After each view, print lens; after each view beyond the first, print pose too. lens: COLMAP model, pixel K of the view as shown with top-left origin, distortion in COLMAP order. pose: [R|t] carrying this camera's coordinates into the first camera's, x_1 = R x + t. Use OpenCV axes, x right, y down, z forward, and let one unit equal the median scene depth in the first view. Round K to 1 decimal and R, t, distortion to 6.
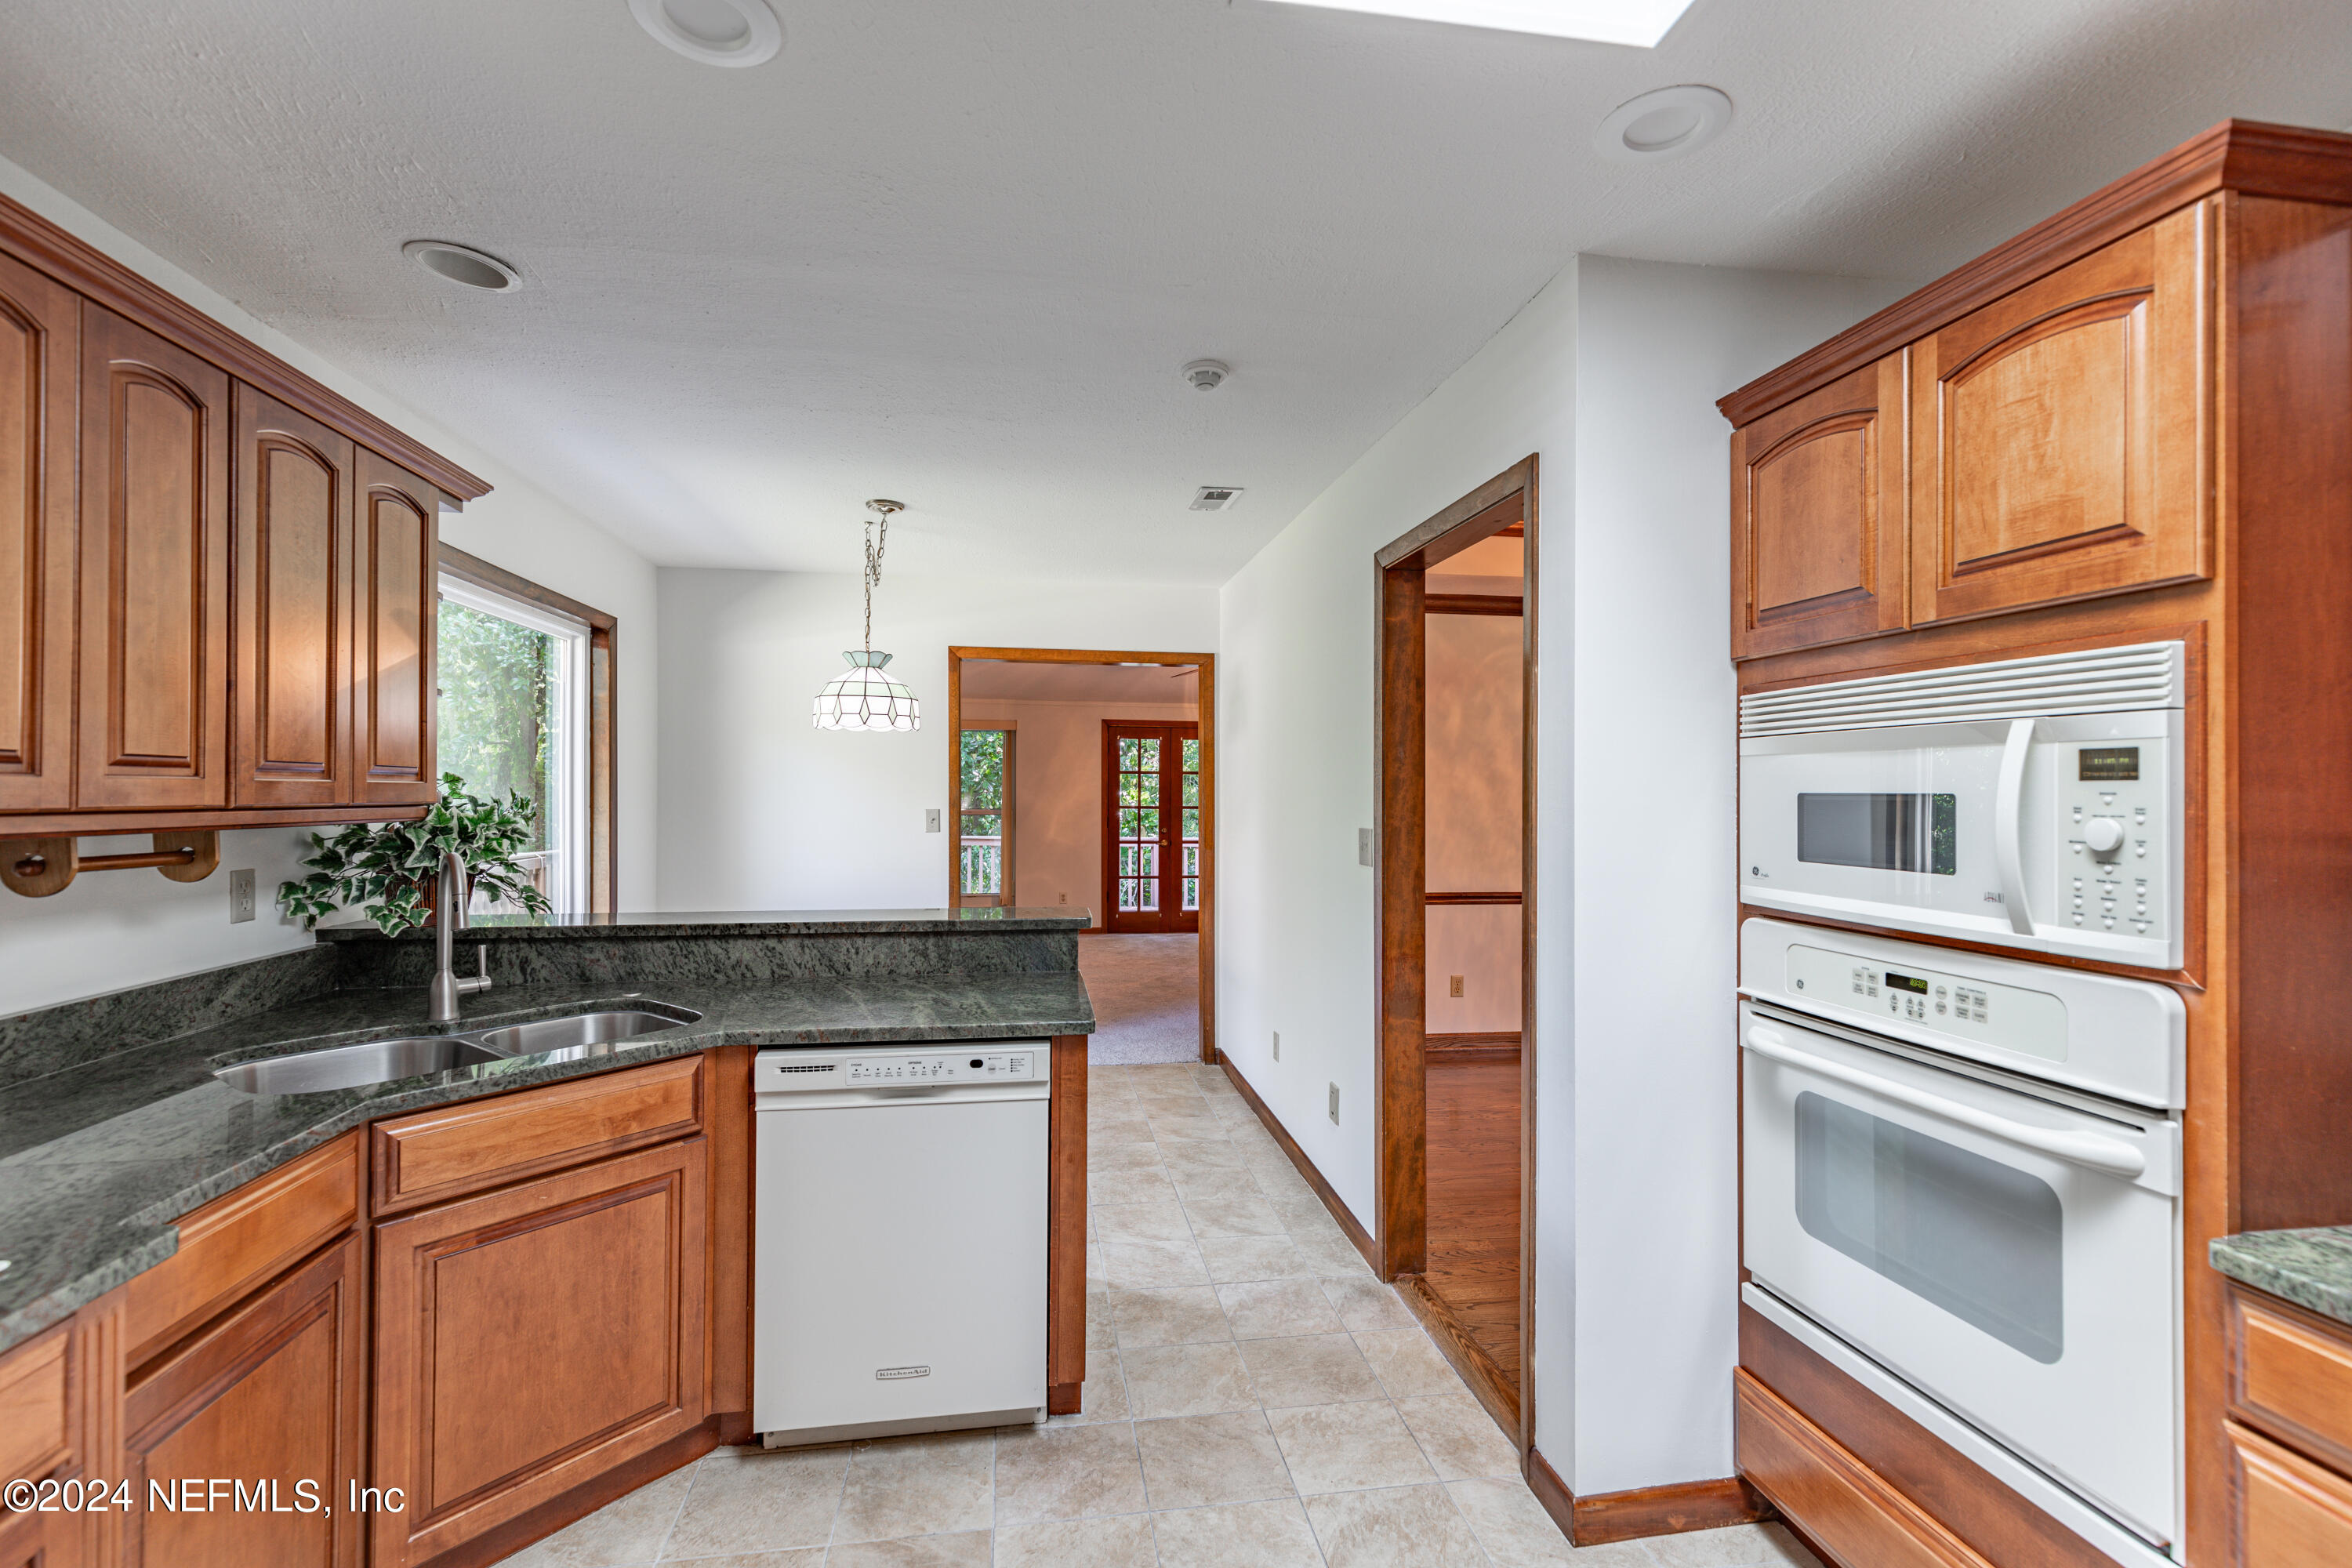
lens RADIAL K [[1054.5, 0, 1164.8], [0, 1054.5, 787.1], [0, 0, 1]] dist [0.013432, -0.002758]
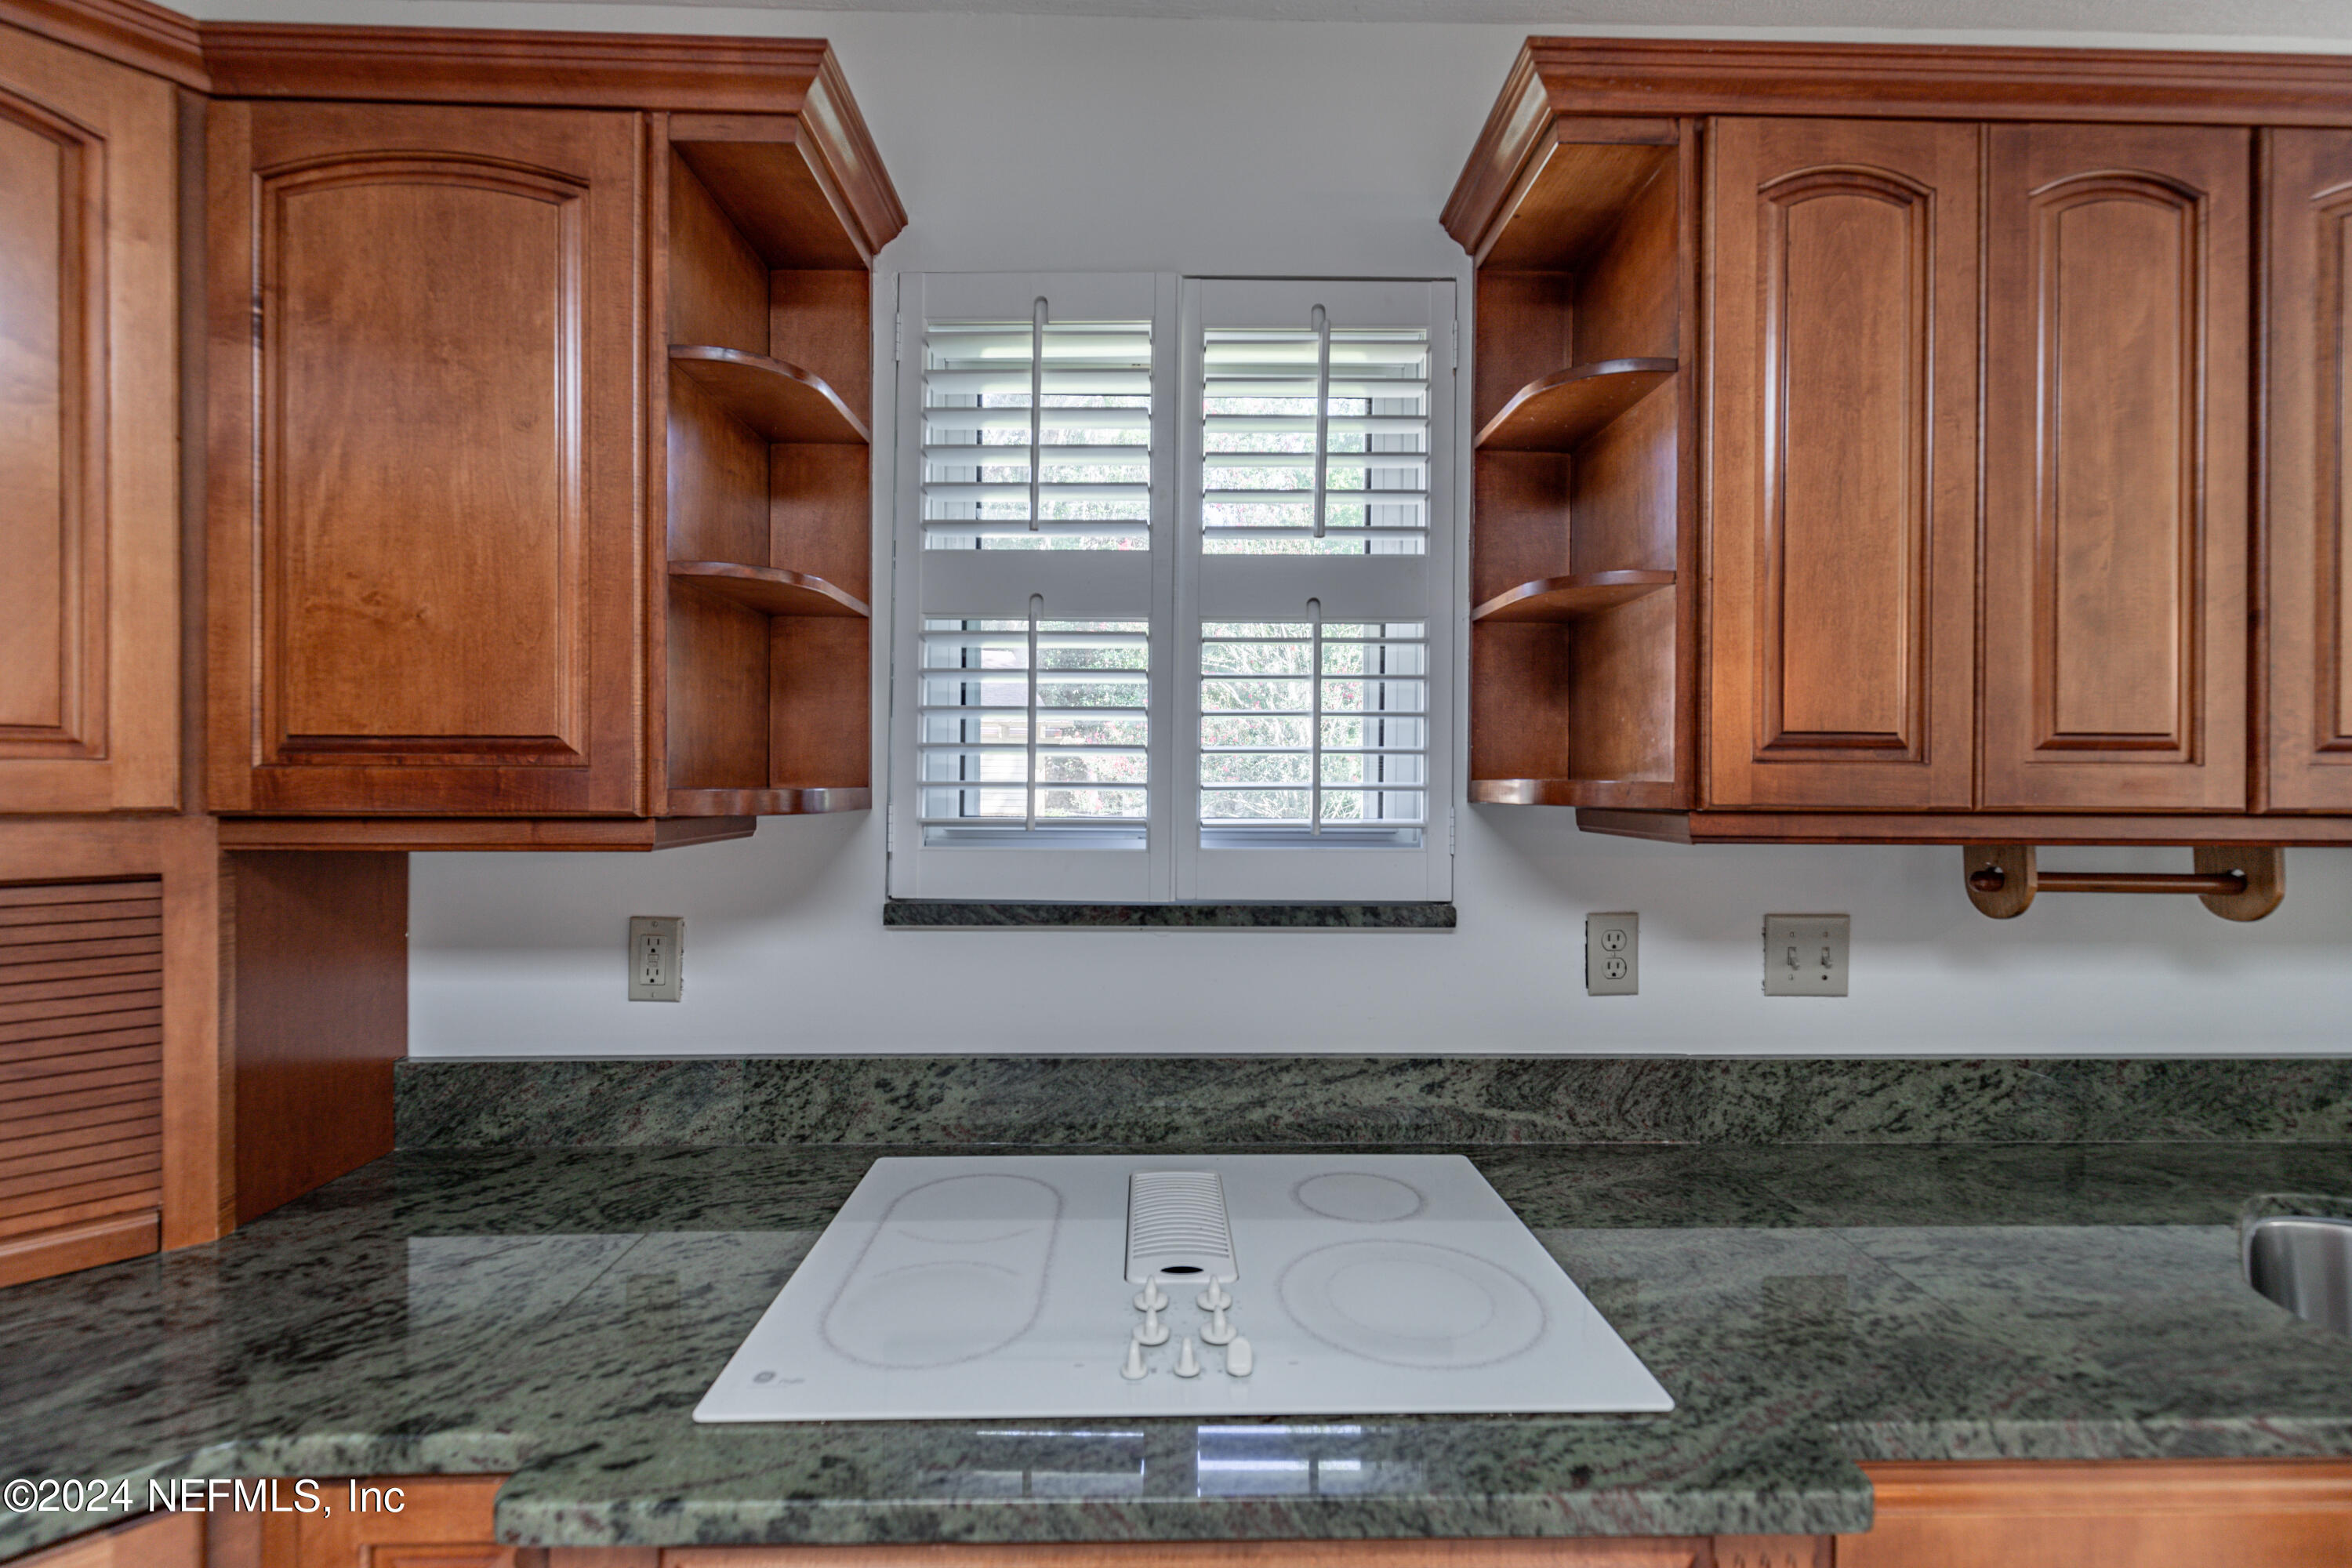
lens RADIAL K [[1054.5, 0, 1179.6], [0, 1054.5, 783.9], [0, 0, 1]] dist [0.013432, -0.002758]
pose [[-0.124883, -0.004016, -0.992163, -0.146095], [-0.000760, 0.999992, -0.003952, 0.004774], [0.992171, 0.000261, -0.124885, 0.374467]]
